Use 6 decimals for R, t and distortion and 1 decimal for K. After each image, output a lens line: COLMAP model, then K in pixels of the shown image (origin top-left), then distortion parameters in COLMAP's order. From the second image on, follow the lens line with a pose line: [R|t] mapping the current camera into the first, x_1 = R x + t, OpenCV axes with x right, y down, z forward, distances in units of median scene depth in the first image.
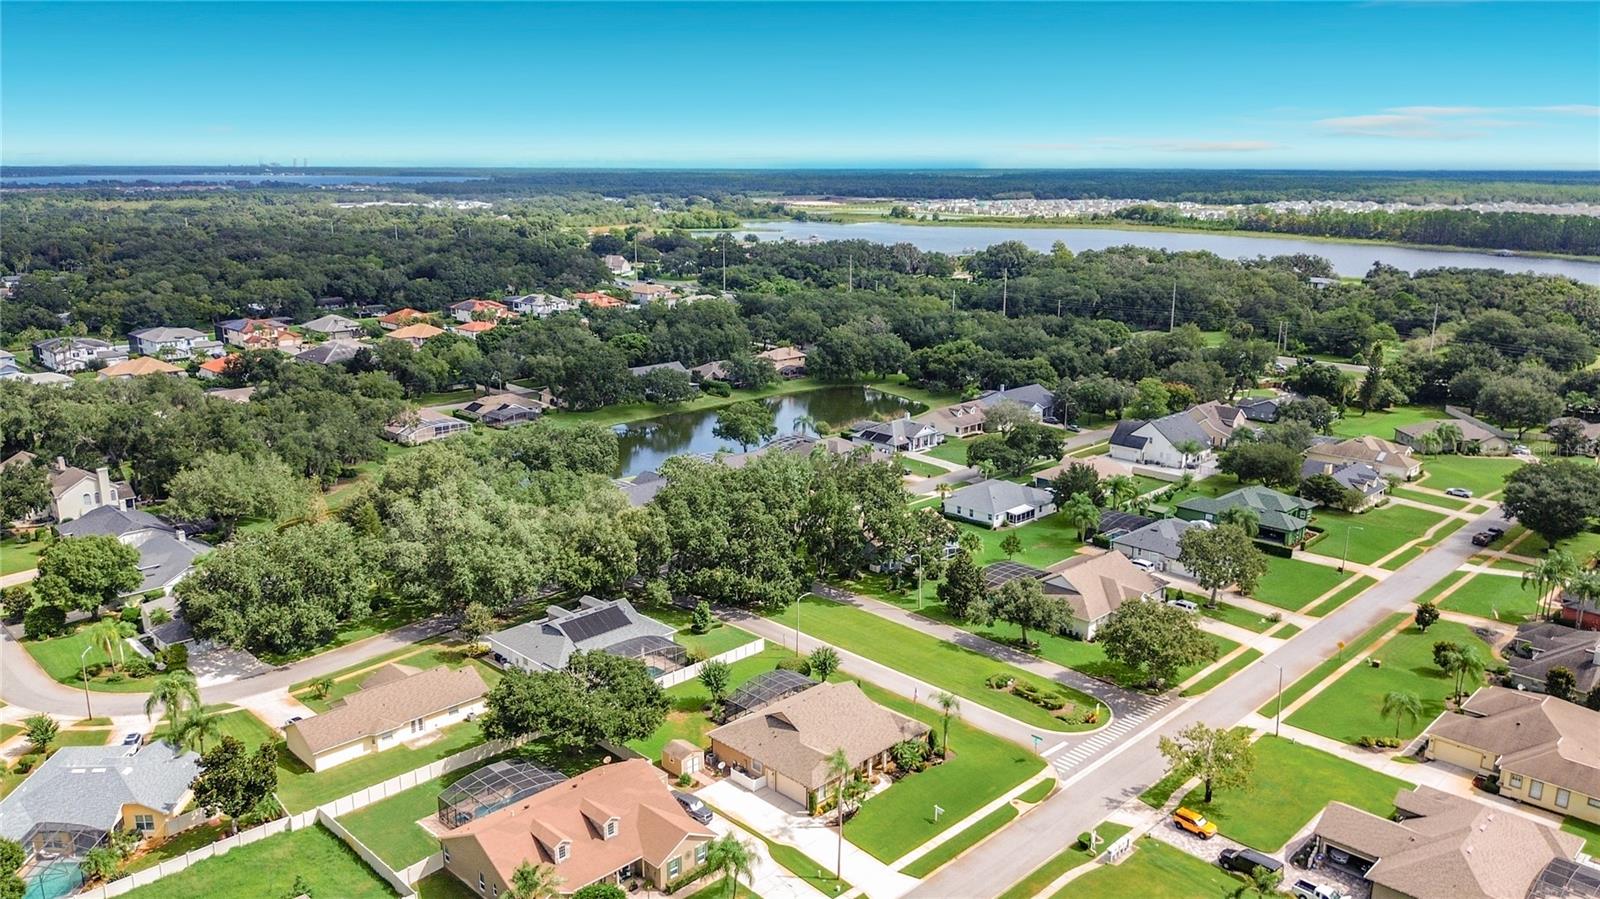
lens RADIAL K [[1157.4, 0, 798.5], [0, 1157.4, 455.7], [0, 0, 1]] dist [0.071691, -0.123417]
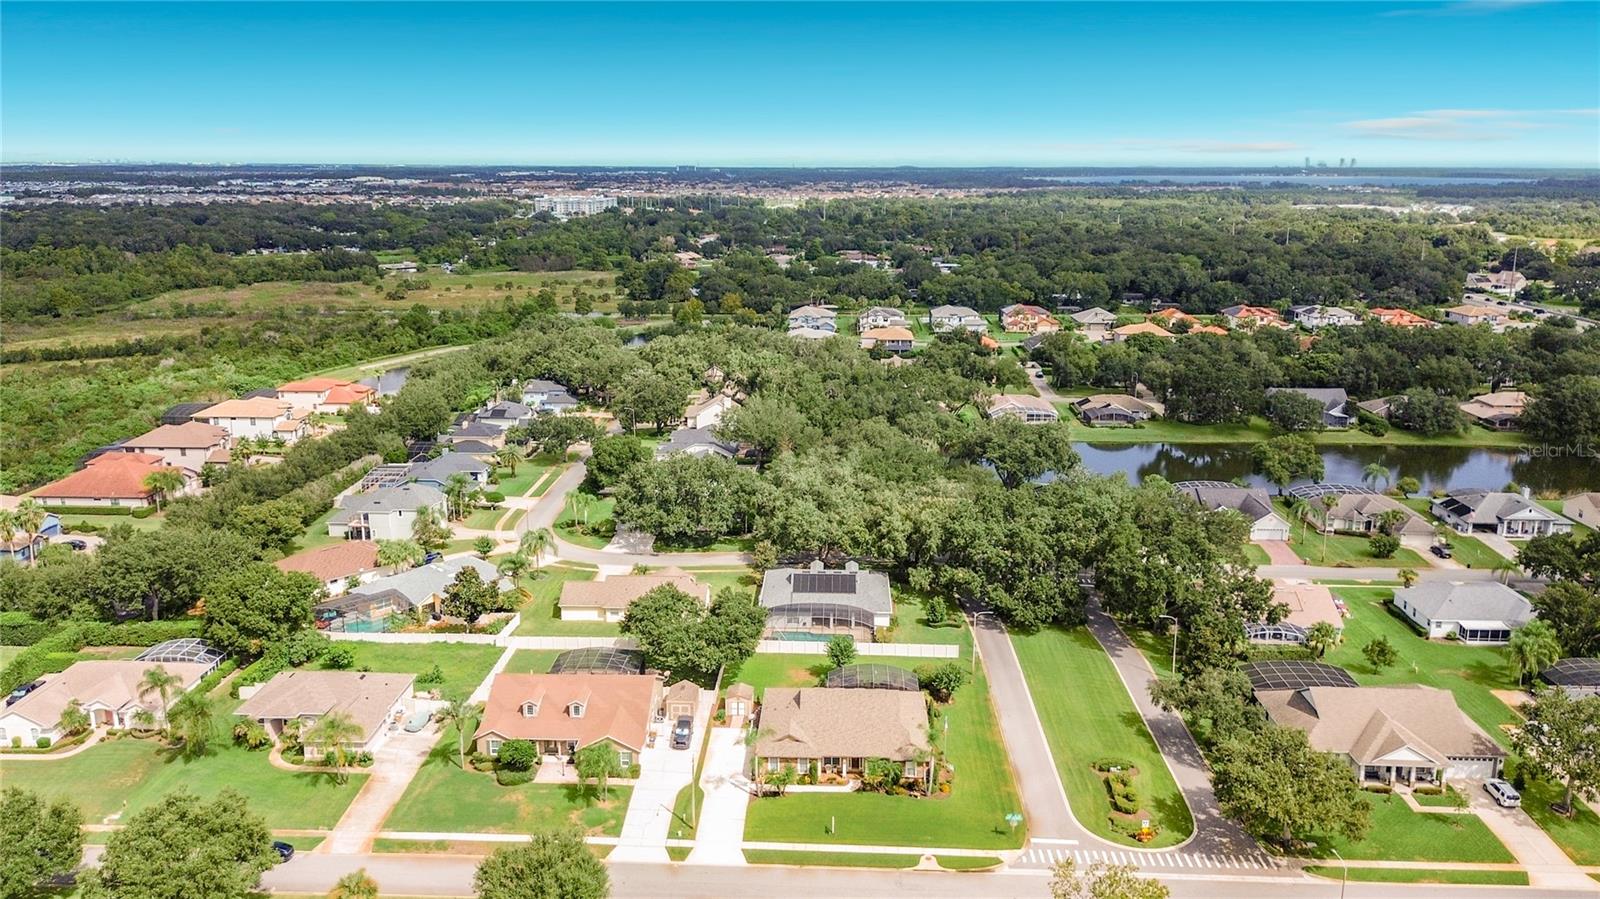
lens RADIAL K [[1150.5, 0, 801.7], [0, 1150.5, 436.5], [0, 0, 1]] dist [0.085430, -0.114586]
pose [[0.683102, 0.168664, -0.710580, 0.533222], [-0.179770, 0.981863, 0.060237, -0.052813], [0.707852, 0.086593, 0.701033, 0.183980]]
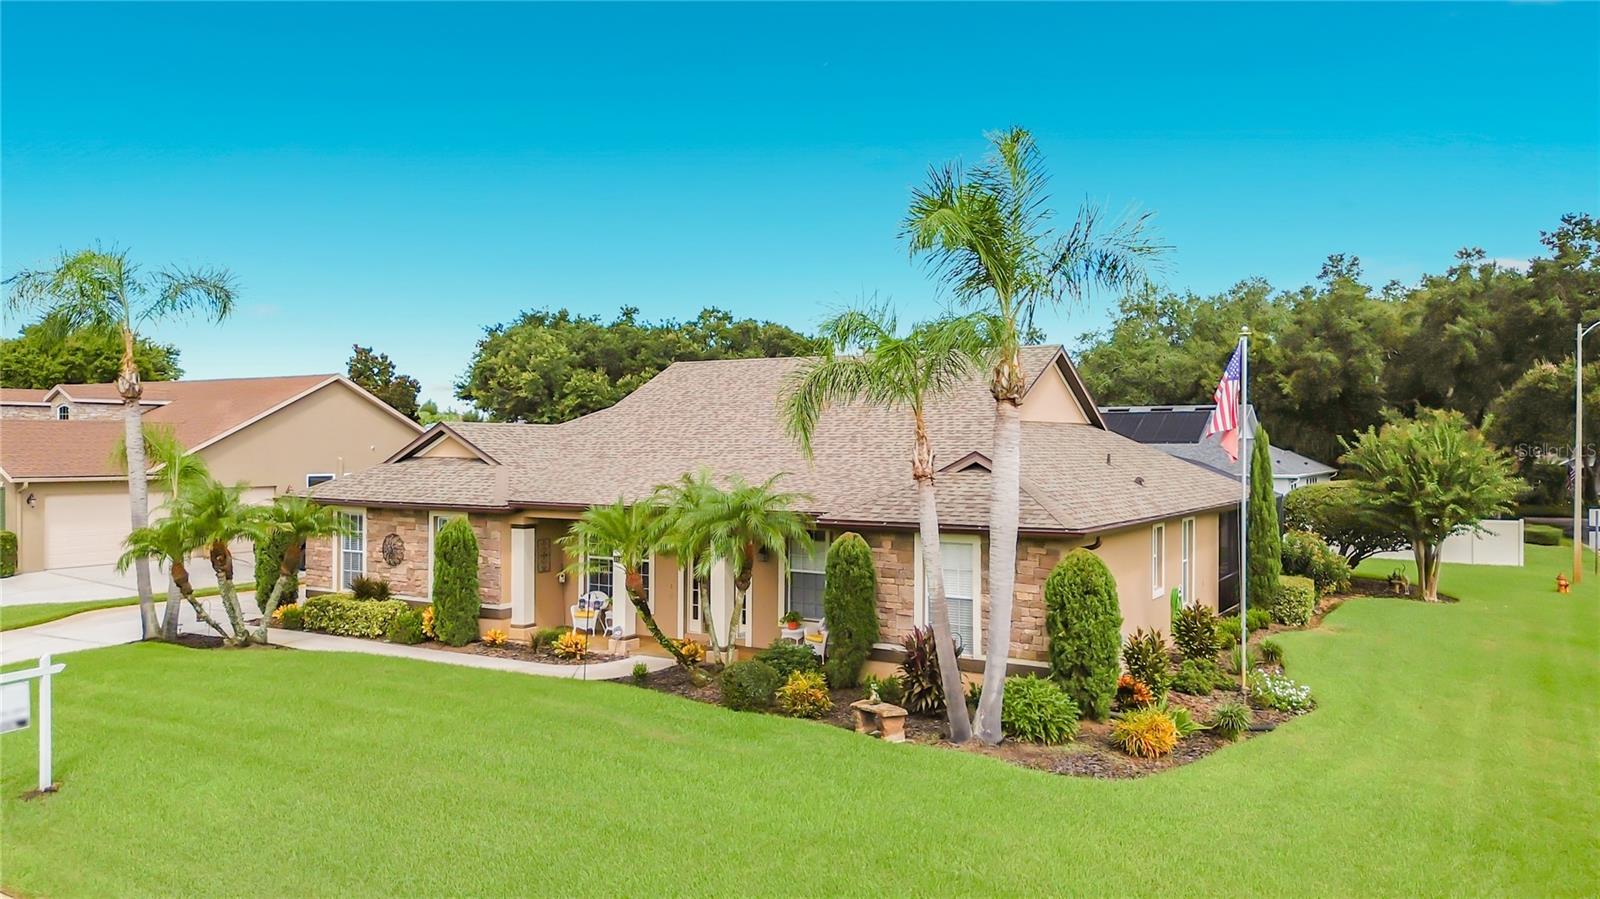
lens RADIAL K [[1142.3, 0, 805.7], [0, 1142.3, 453.9], [0, 0, 1]] dist [0.084617, -0.104838]
pose [[0.248247, 0.006583, -0.968674, 0.185852], [-0.234897, 0.970541, -0.053603, 0.189328], [0.939786, 0.240845, 0.242480, 0.741555]]
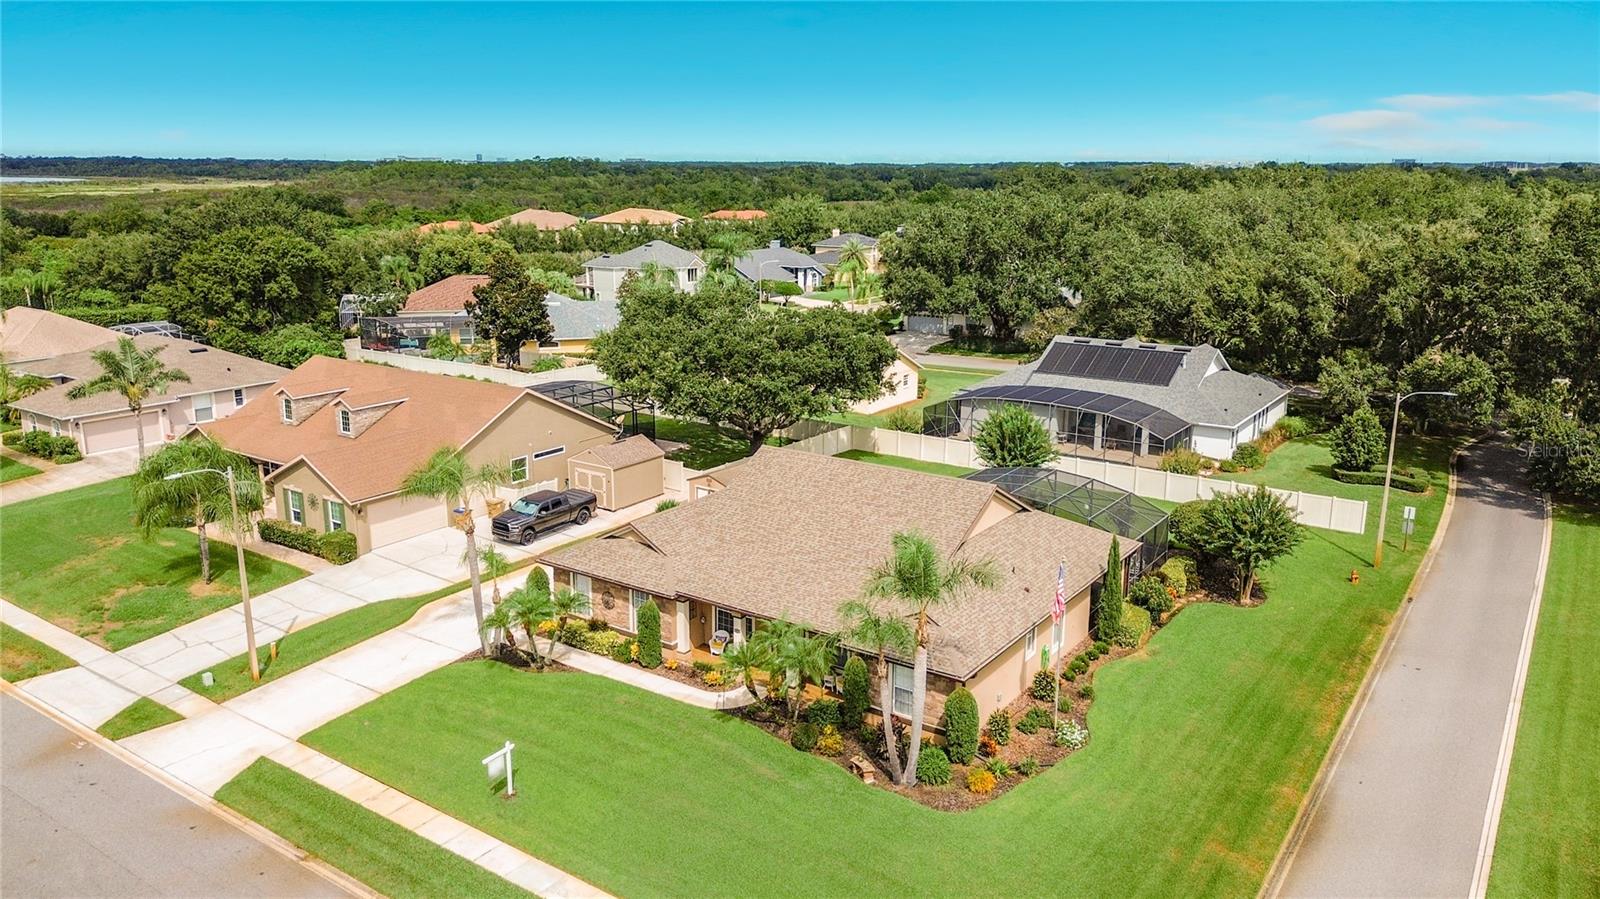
lens RADIAL K [[1147.3, 0, 800.7], [0, 1147.3, 443.5], [0, 0, 1]] dist [0.043509, -0.002905]
pose [[0.183061, 0.229971, -0.955825, 0.283785], [-0.239993, 0.953294, 0.183398, 0.109608], [0.953358, 0.195818, 0.229702, 0.703709]]
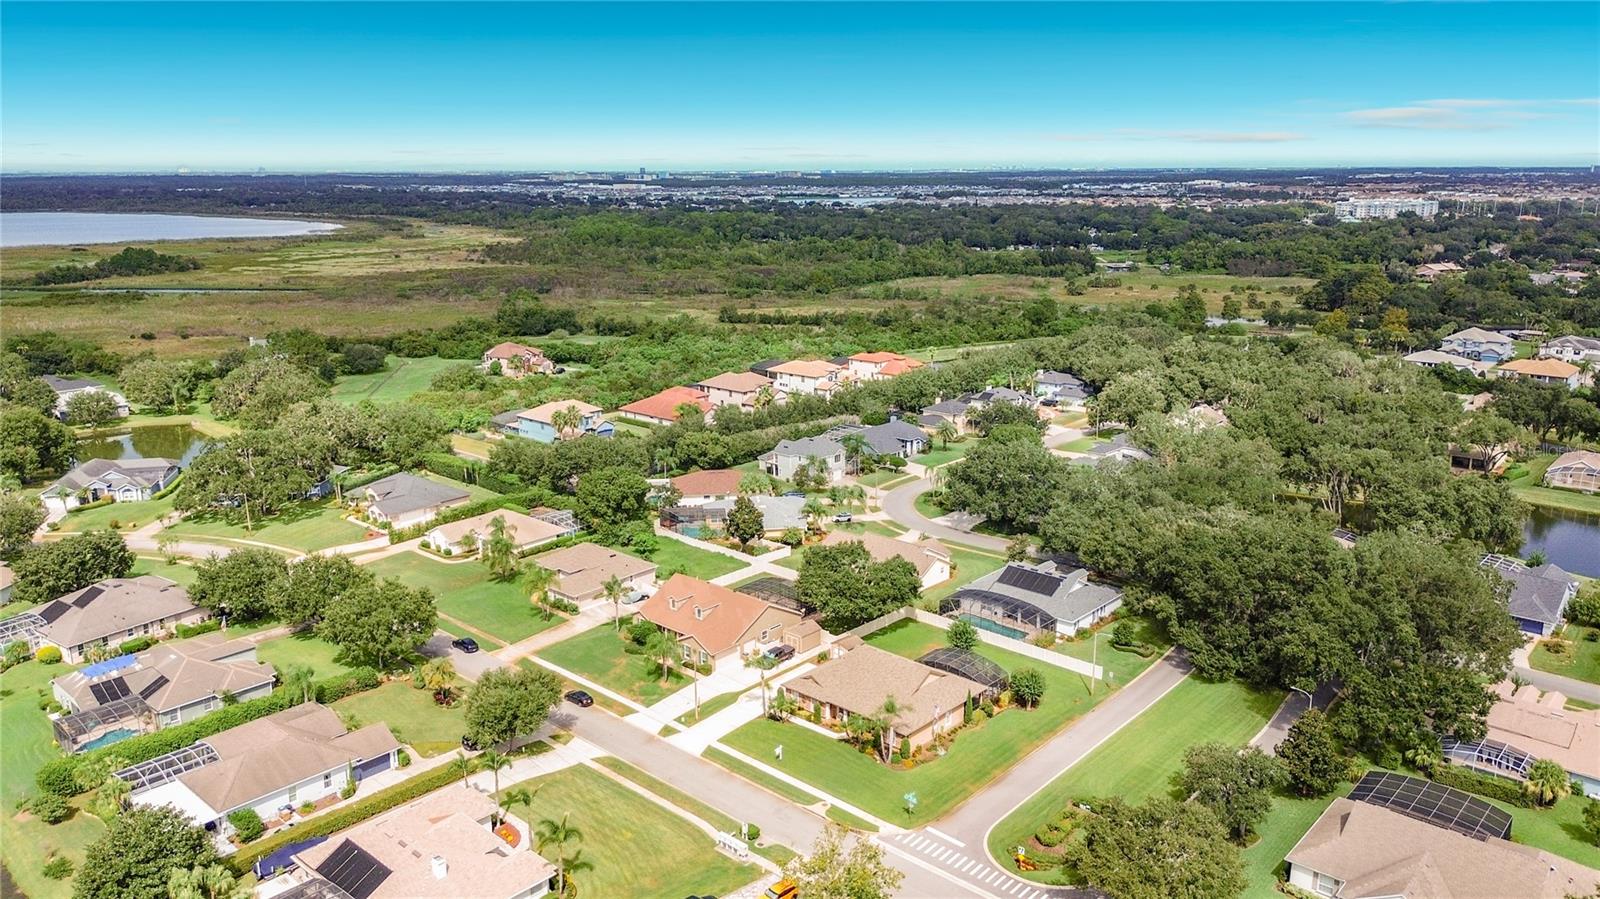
lens RADIAL K [[1153.2, 0, 801.5], [0, 1153.2, 451.8], [0, 0, 1]] dist [0.074401, -0.111504]
pose [[0.055048, 0.237067, -0.969933, 0.802225], [-0.238427, 0.946425, 0.217789, -0.150548], [0.969599, 0.219270, 0.108622, 0.596223]]
